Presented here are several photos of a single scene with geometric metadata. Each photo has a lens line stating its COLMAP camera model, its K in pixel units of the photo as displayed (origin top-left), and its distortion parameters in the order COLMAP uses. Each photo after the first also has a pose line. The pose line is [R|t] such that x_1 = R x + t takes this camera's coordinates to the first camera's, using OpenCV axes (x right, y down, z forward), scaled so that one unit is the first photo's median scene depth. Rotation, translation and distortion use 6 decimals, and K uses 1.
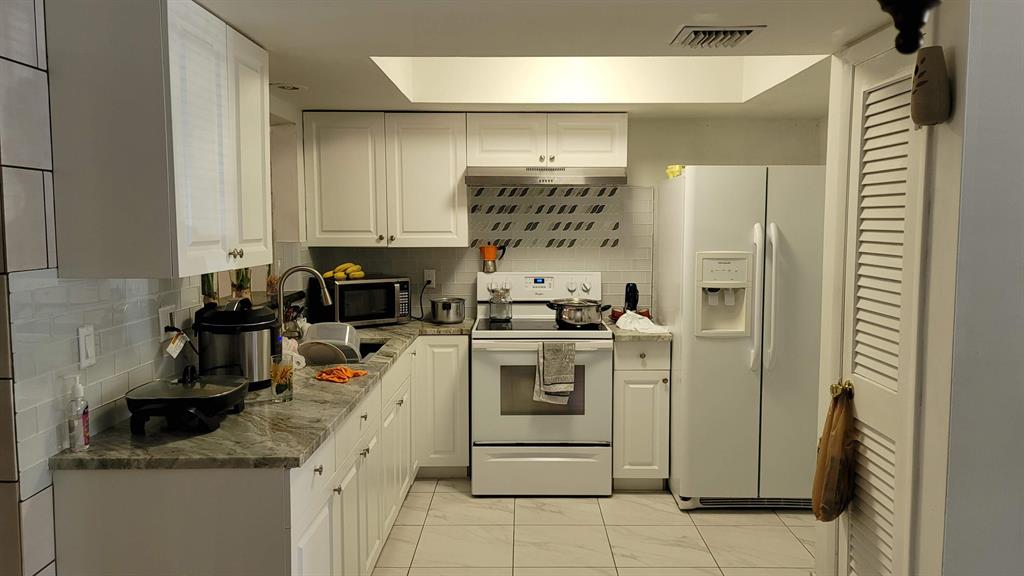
lens RADIAL K [[741.3, 0, 511.8], [0, 741.3, 287.8], [0, 0, 1]] dist [0.038207, 0.001395]
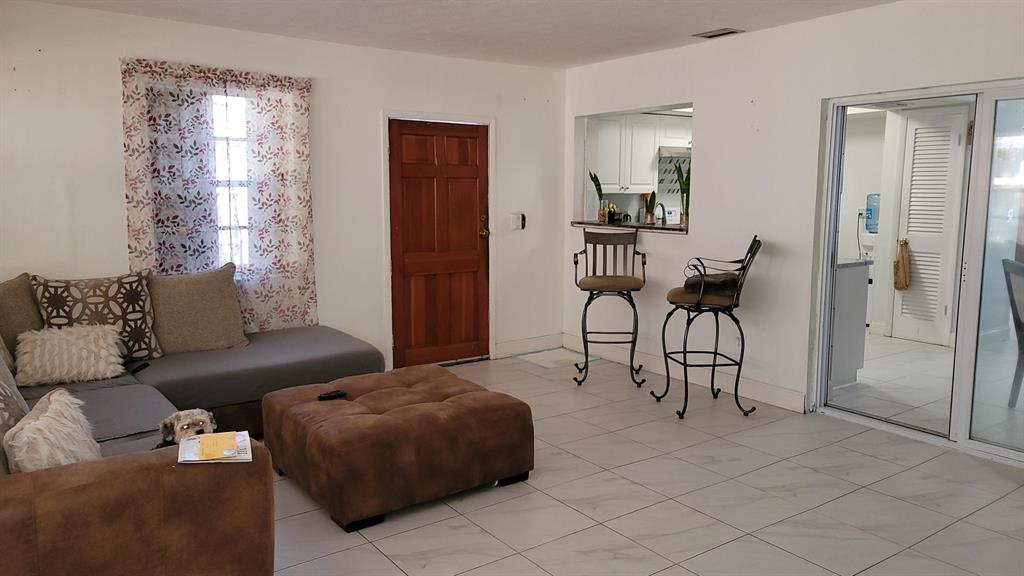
lens RADIAL K [[741.3, 0, 511.7], [0, 741.3, 287.2], [0, 0, 1]] dist [0.038207, 0.001395]
pose [[0.807010, -0.078539, 0.585291, -1.367483], [0.051119, 0.996687, 0.063261, 0.037033], [-0.588321, -0.021133, 0.808352, -0.200777]]
